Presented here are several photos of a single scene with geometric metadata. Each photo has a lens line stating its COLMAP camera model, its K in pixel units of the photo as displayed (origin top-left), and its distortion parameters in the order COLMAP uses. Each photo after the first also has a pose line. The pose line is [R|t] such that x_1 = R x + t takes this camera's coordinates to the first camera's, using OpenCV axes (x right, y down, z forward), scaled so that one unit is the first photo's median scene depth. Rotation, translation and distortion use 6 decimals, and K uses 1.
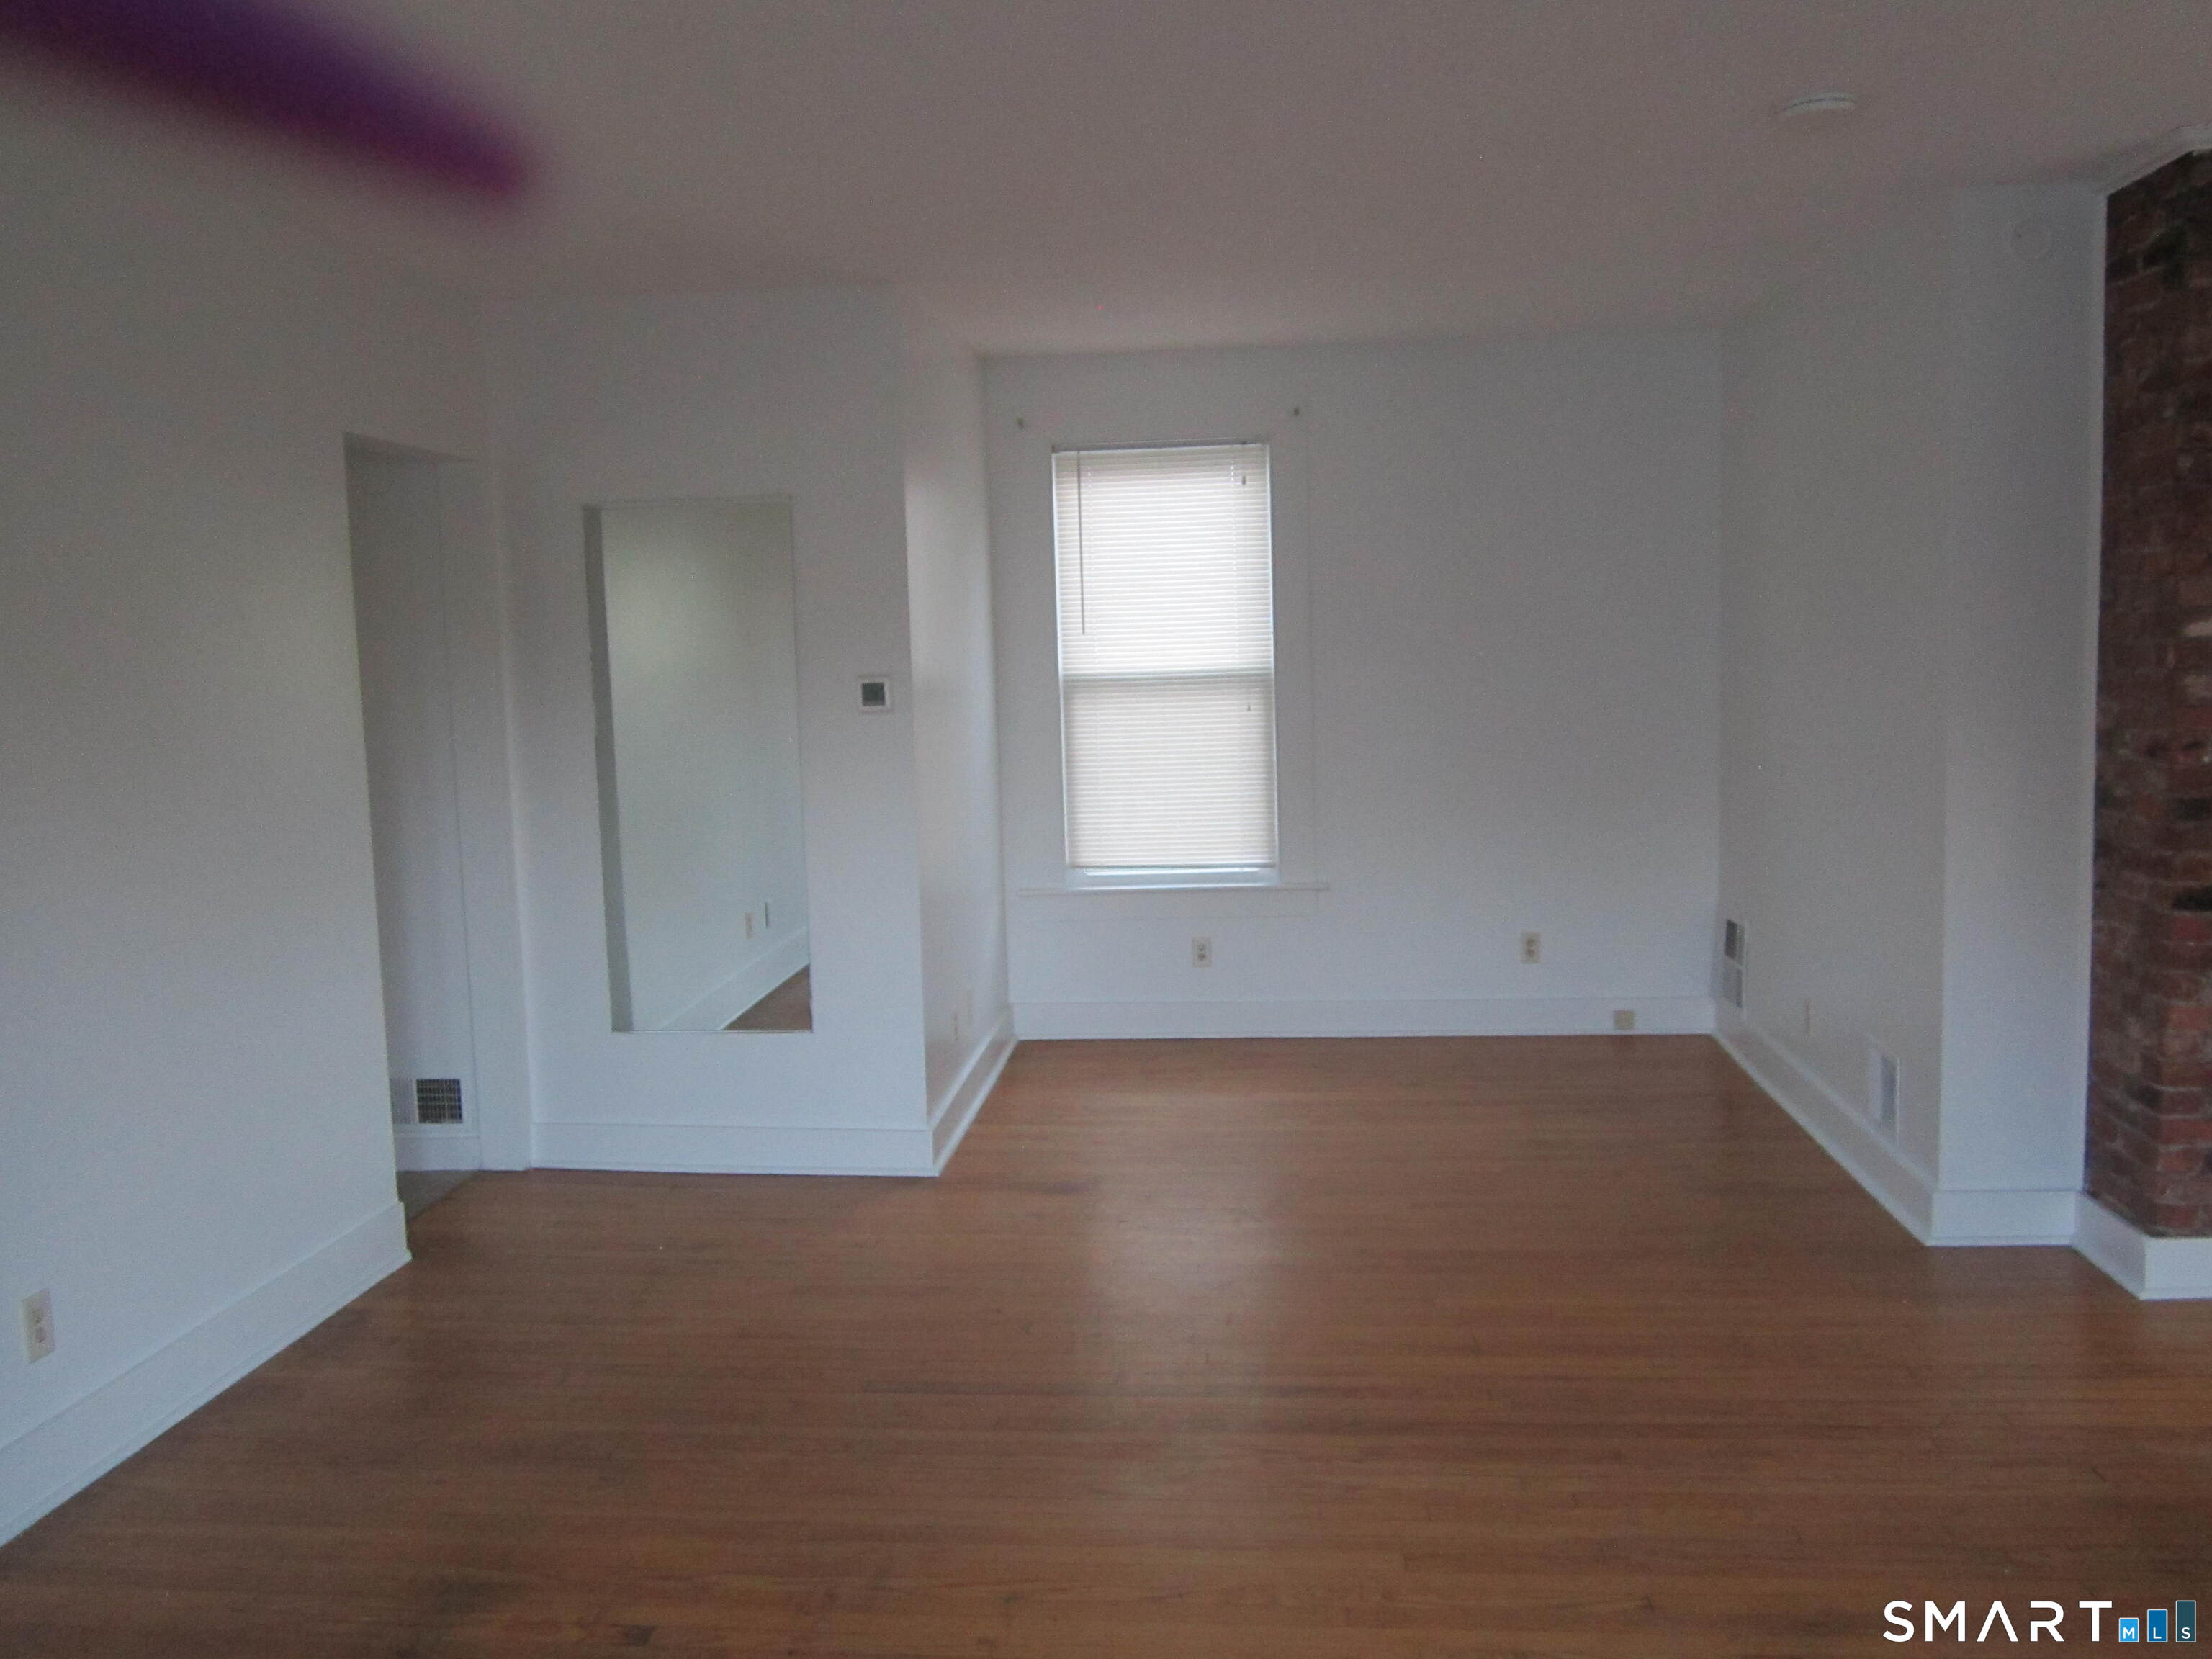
lens RADIAL K [[1834.3, 0, 1106.0], [0, 1834.3, 829.5], [0, 0, 1]] dist [-0.052790, 0.032434]
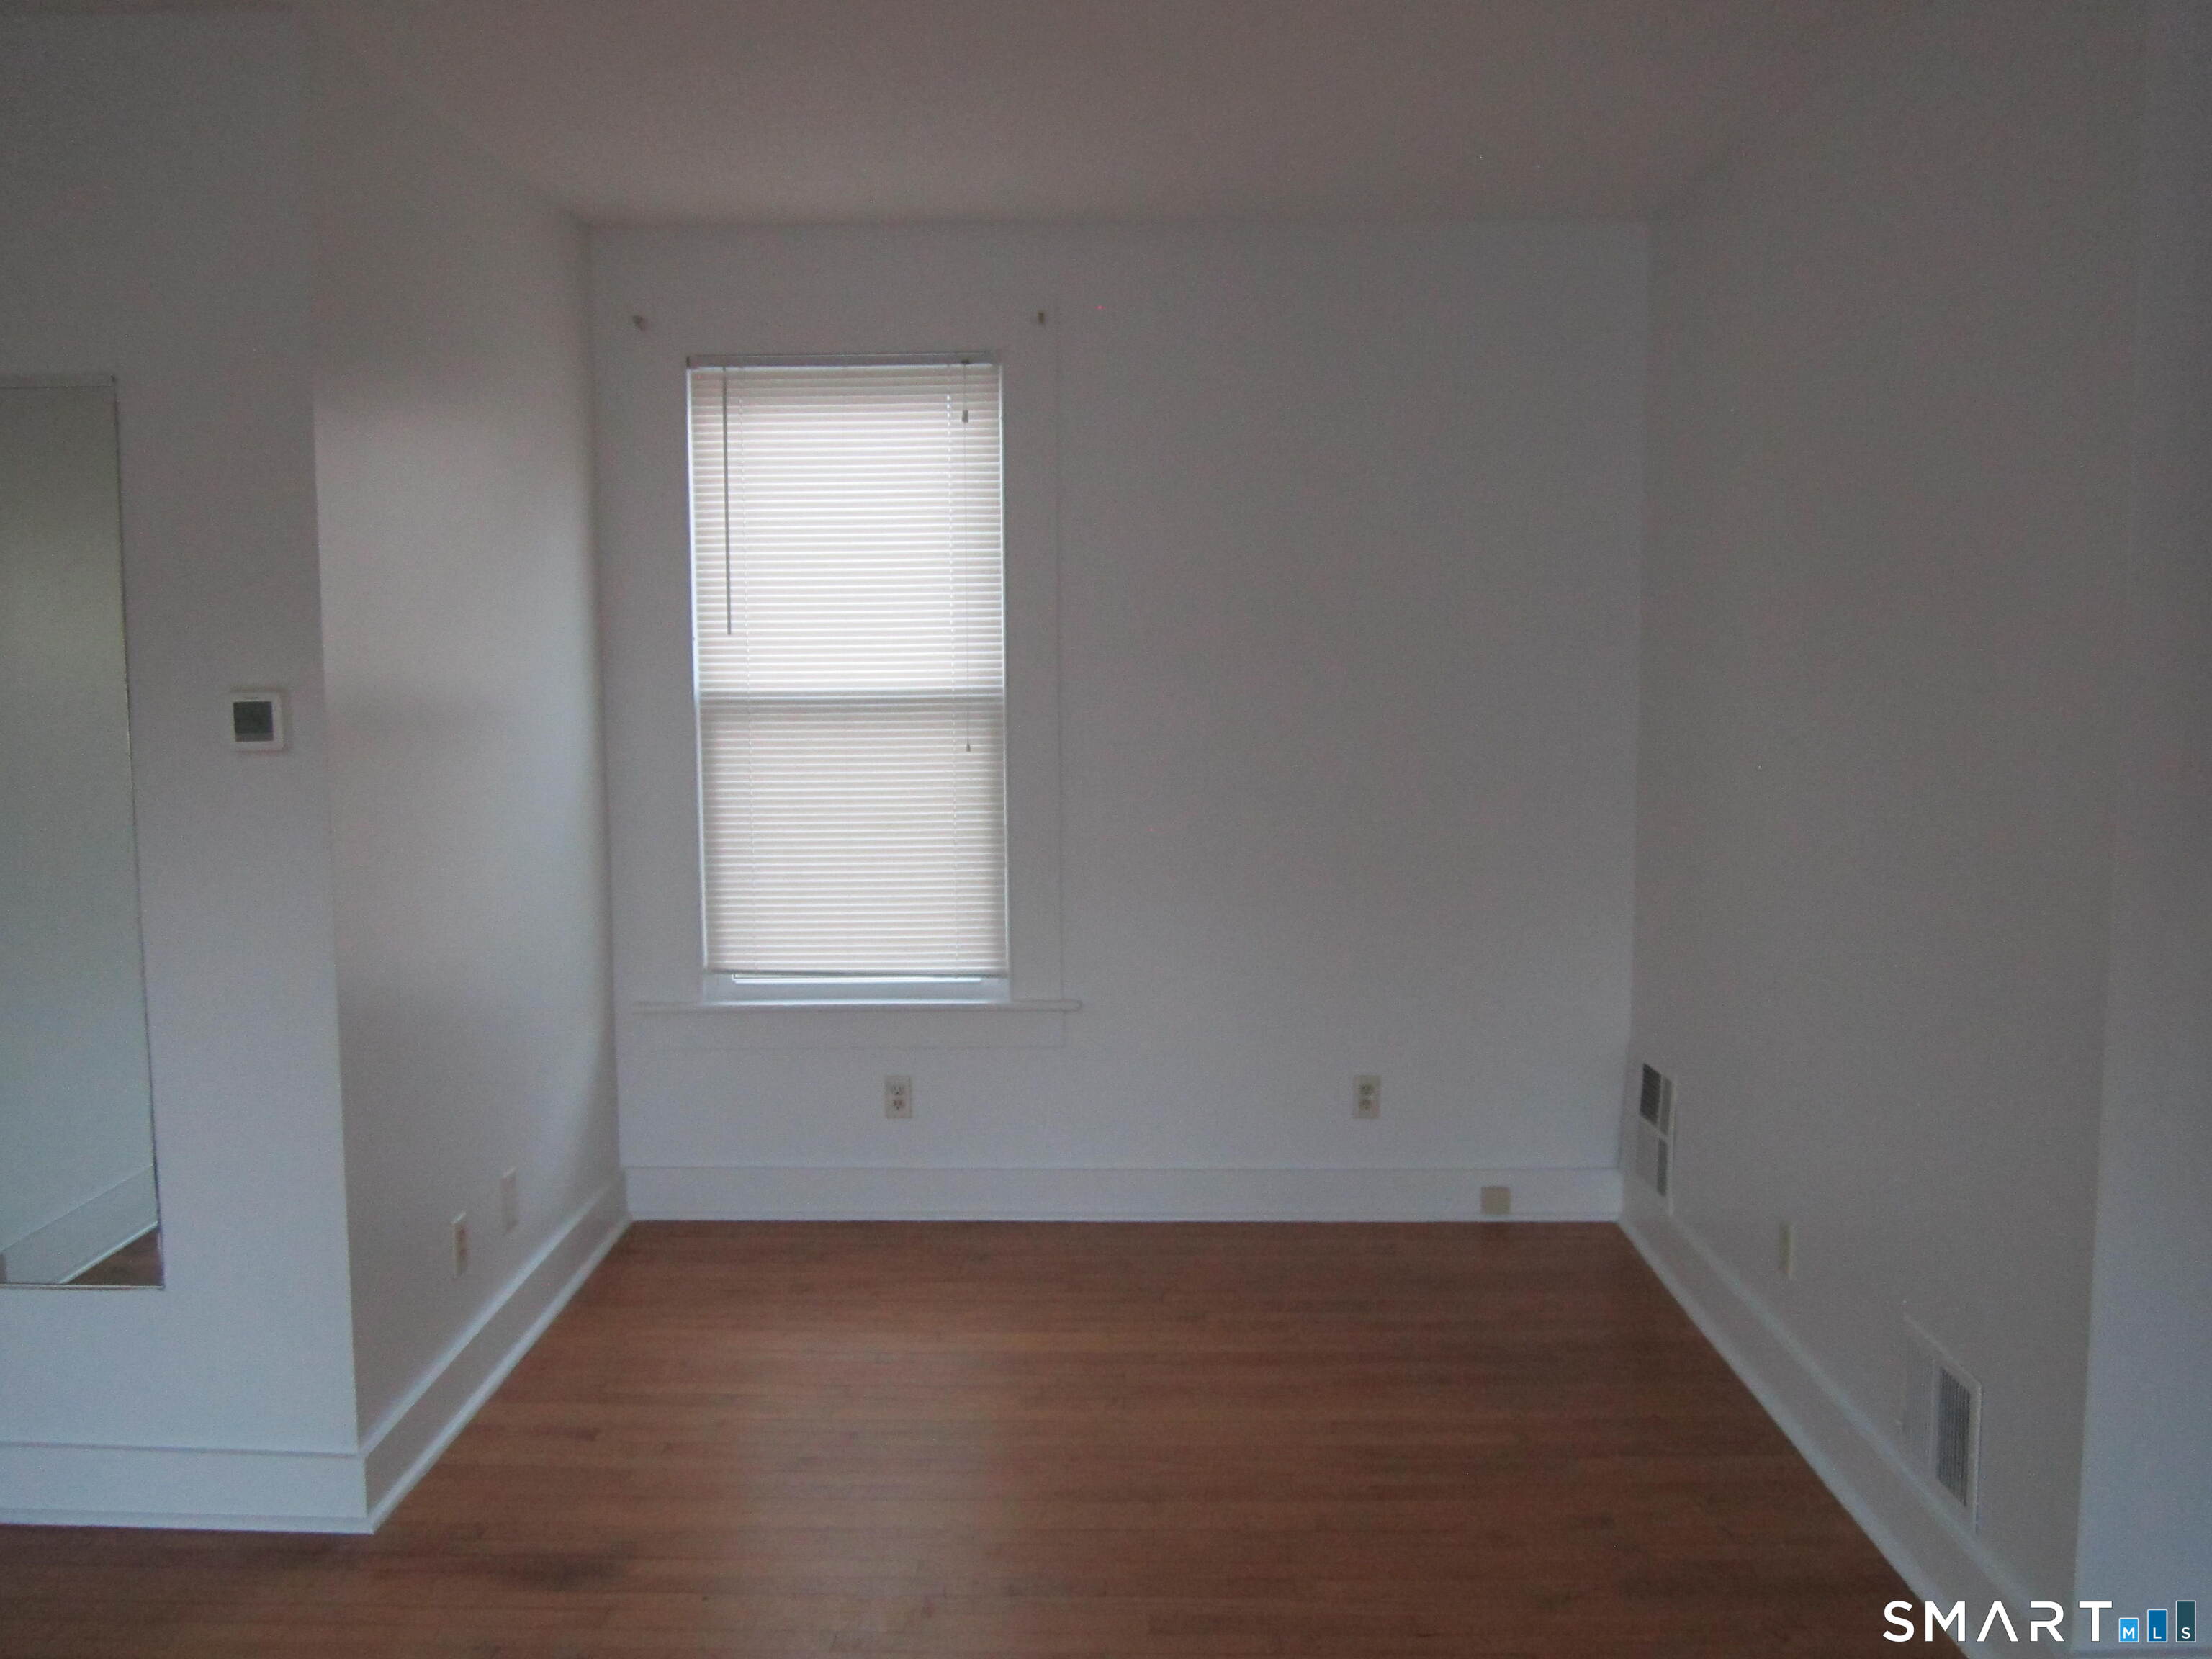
lens RADIAL K [[1834.3, 0, 1106.0], [0, 1834.3, 829.5], [0, 0, 1]] dist [-0.052790, 0.032434]
pose [[0.996513, 0.017809, 0.081511, 0.074168], [-0.017136, 0.999813, -0.008946, -0.030213], [-0.081655, 0.007518, 0.996632, 0.310579]]
